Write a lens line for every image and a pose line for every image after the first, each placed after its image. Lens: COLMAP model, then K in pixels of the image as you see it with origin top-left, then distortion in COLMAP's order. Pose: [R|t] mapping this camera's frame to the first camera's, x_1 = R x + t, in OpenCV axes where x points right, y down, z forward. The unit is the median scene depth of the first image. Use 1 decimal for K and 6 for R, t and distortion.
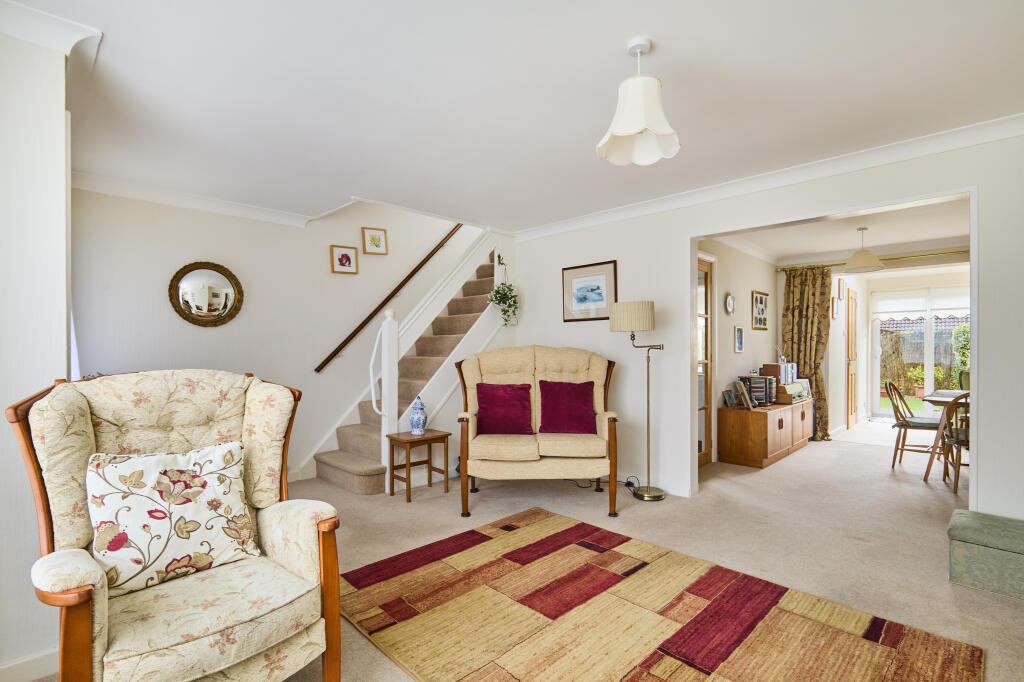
lens RADIAL K [[480.5, 0, 515.5], [0, 480.5, 345.5], [0, 0, 1]] dist [0.003896, -0.001080]
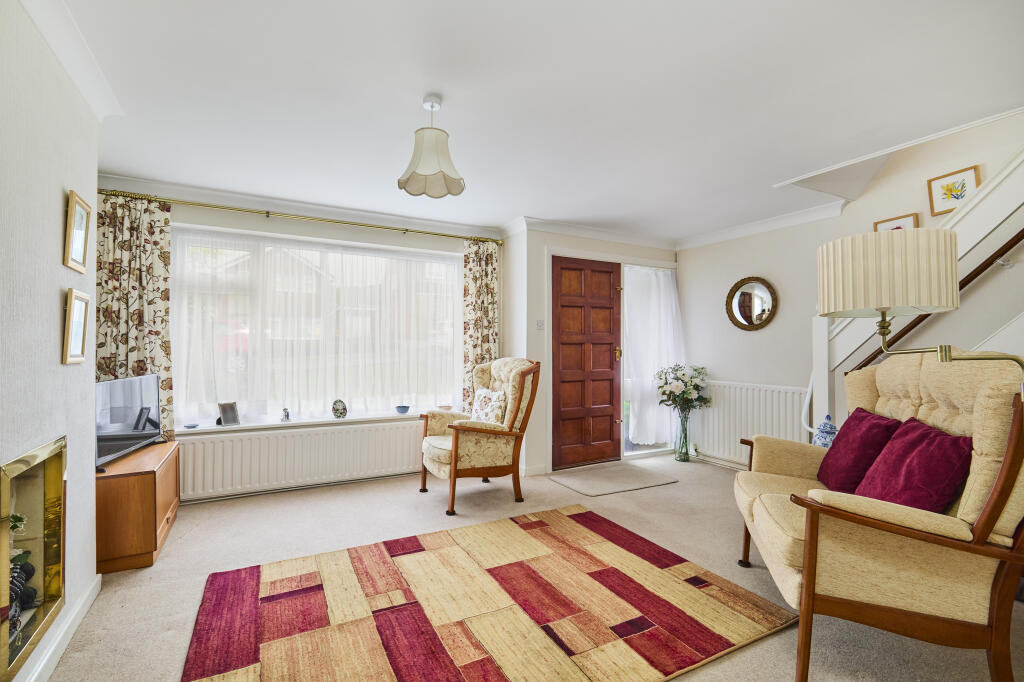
lens RADIAL K [[480.5, 0, 515.5], [0, 480.5, 345.5], [0, 0, 1]] dist [0.003896, -0.001080]
pose [[-0.295044, -0.002315, -0.955481, 0.995523], [0.002261, 0.999993, -0.003120, -0.002264], [0.955481, -0.003081, -0.295036, 1.154462]]
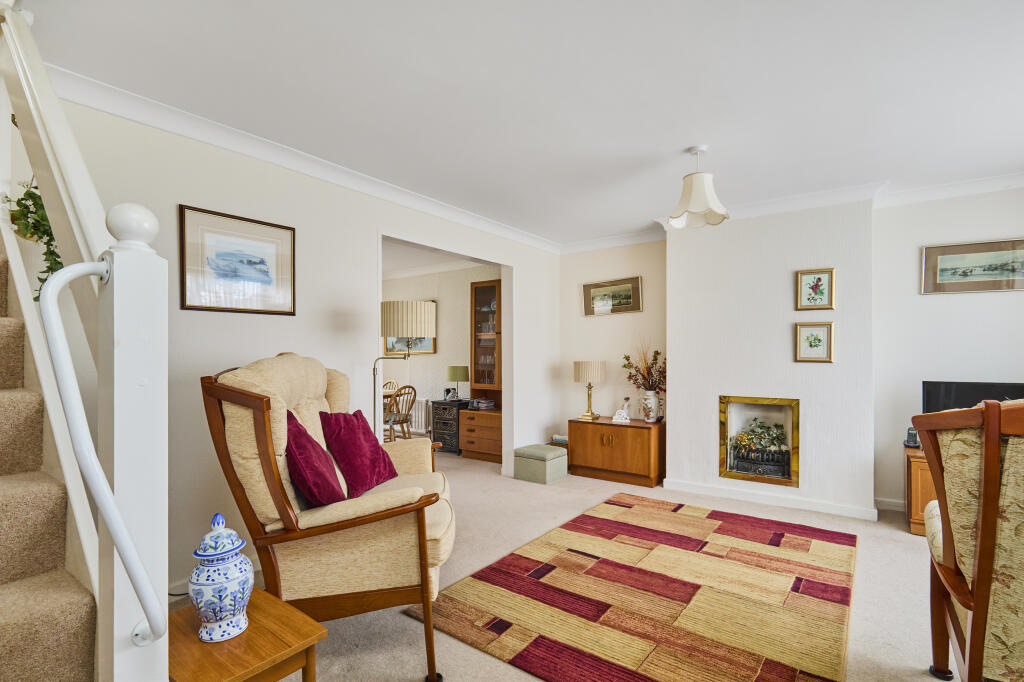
lens RADIAL K [[480.5, 0, 515.5], [0, 480.5, 345.5], [0, 0, 1]] dist [0.003896, -0.001080]
pose [[-0.134655, 0.008669, 0.990855, -0.840989], [-0.004942, 0.999943, -0.009420, -0.011081], [-0.990880, -0.006165, -0.134605, 1.300224]]
